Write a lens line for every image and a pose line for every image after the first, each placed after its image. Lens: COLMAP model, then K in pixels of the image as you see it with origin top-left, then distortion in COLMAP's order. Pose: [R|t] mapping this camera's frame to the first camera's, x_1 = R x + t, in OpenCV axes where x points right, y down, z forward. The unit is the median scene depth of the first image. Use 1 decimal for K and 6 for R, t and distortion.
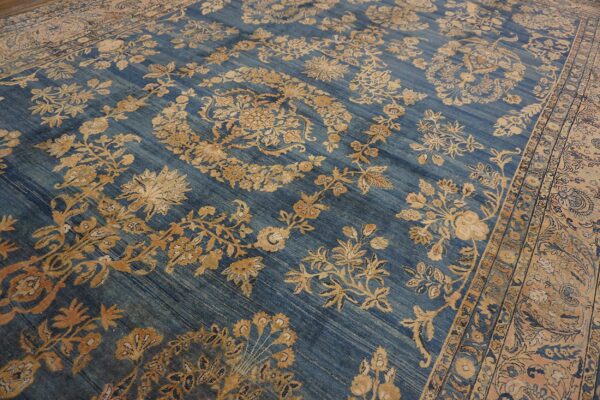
lens RADIAL K [[388.0, 0, 300.0], [0, 388.0, 200.0], [0, 0, 1]] dist [-0.029049, 0.022407]
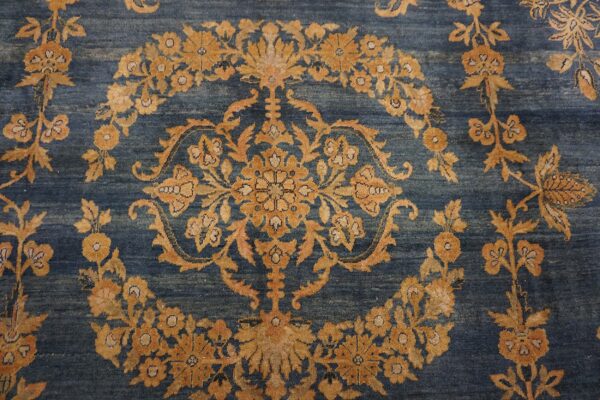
lens RADIAL K [[388.0, 0, 300.0], [0, 388.0, 200.0], [0, 0, 1]] dist [-0.029049, 0.022407]
pose [[0.813165, -0.577465, 0.072777, -0.123081], [0.456100, 0.709899, 0.536671, -0.420965], [-0.361573, -0.403209, 0.840647, 0.581068]]
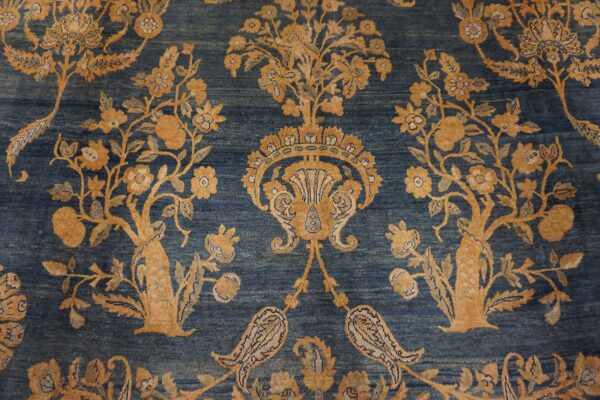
lens RADIAL K [[388.0, 0, 300.0], [0, 388.0, 200.0], [0, 0, 1]] dist [-0.029049, 0.022407]
pose [[-0.824375, 0.508196, -0.249286, 0.641824], [-0.460313, -0.345579, 0.817733, -1.255210], [0.329420, 0.788868, 0.518816, 1.343873]]
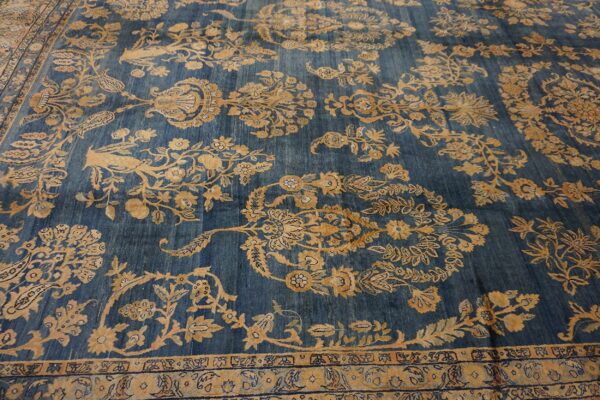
lens RADIAL K [[388.0, 0, 300.0], [0, 388.0, 200.0], [0, 0, 1]] dist [-0.029049, 0.022407]
pose [[-0.587964, -0.725158, 0.358392, -0.203505], [0.509615, 0.011992, 0.860319, -1.504059], [-0.628165, 0.688478, 0.362500, 1.247150]]
